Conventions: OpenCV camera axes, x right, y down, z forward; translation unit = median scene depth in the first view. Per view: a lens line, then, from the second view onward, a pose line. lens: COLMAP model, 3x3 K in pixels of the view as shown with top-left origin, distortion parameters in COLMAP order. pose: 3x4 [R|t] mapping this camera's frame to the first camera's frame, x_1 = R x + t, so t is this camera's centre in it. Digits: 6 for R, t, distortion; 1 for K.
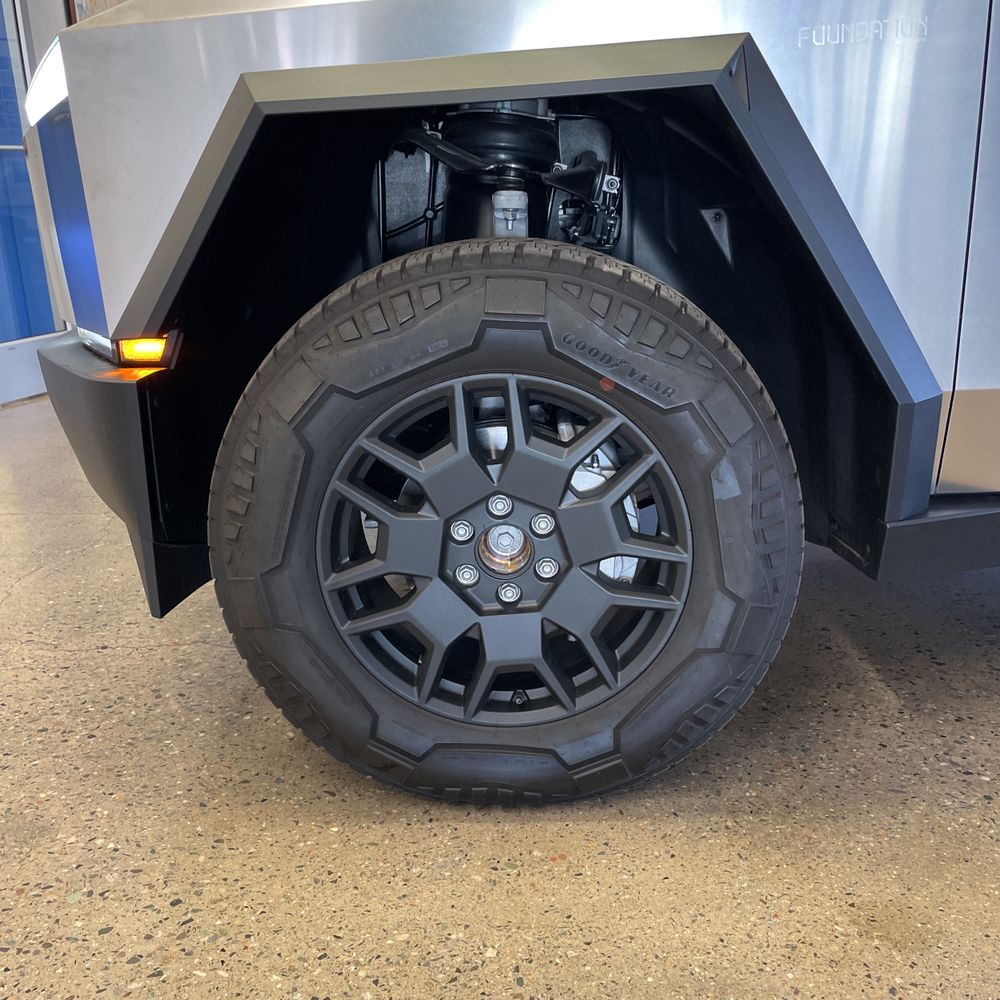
lens RADIAL K [[980.6, 0, 508.4], [0, 980.6, 494.6], [0, 0, 1]] dist [0.035157, 0.000000]
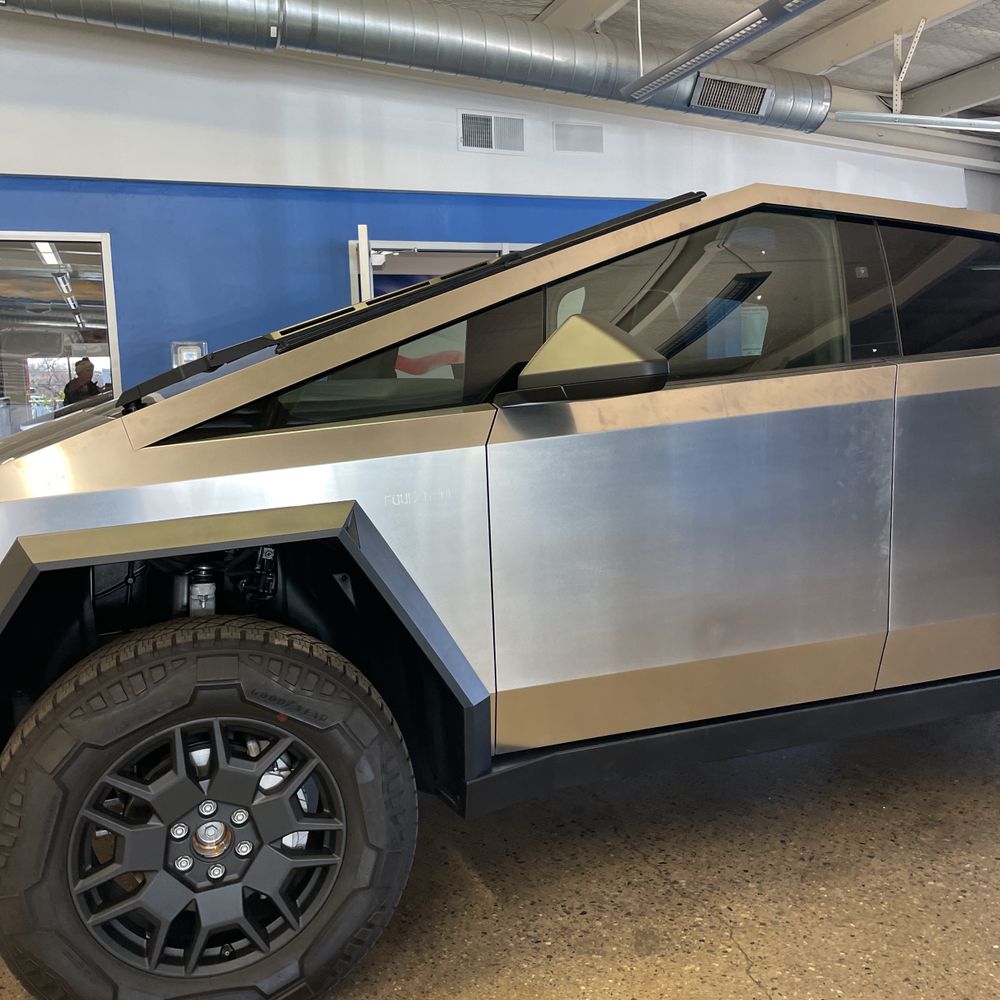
lens RADIAL K [[980.6, 0, 497.5], [0, 980.6, 506.6], [0, 0, 1]] dist [0.035157, 0.000000]
pose [[0.932807, -0.036188, 0.358555, -0.113234], [0.102295, 0.980609, -0.167159, -0.133756], [-0.345553, 0.192605, 0.918421, -0.529322]]
